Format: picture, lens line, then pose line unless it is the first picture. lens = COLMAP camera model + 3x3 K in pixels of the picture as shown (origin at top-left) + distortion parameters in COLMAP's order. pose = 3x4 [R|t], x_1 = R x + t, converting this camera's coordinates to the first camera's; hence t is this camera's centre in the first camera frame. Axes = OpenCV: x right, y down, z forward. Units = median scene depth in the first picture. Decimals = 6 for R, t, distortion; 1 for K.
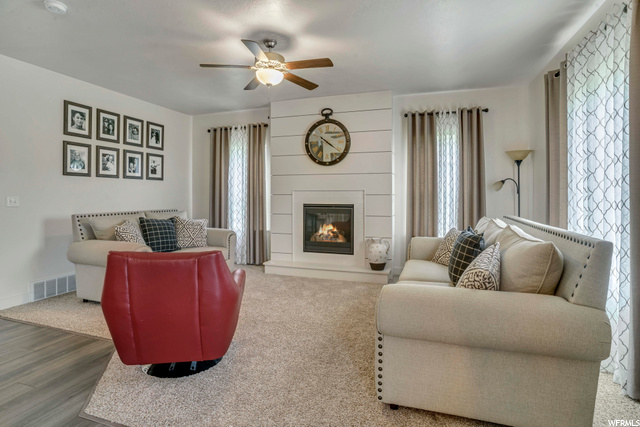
lens RADIAL K [[339.5, 0, 319.7], [0, 339.5, 195.3], [0, 0, 1]] dist [0.001179, 0.001406]
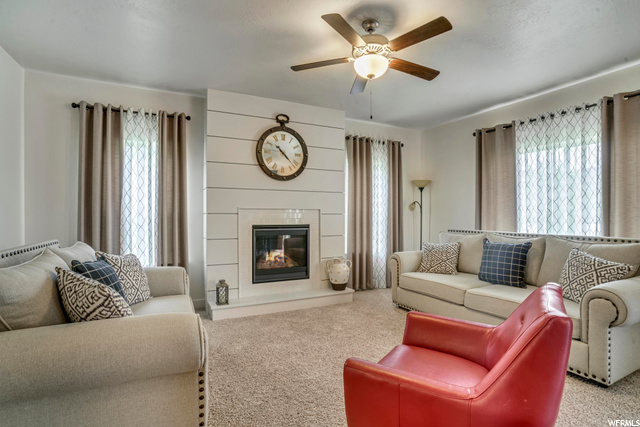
lens RADIAL K [[335.4, 0, 320.0], [0, 335.4, 213.5], [0, 0, 1]] dist [-0.045253, 0.000200]
pose [[0.687900, -0.002513, 0.725802, -0.536902], [-0.006113, 0.999938, 0.009256, -0.011389], [-0.725780, -0.010804, 0.687842, 0.344018]]
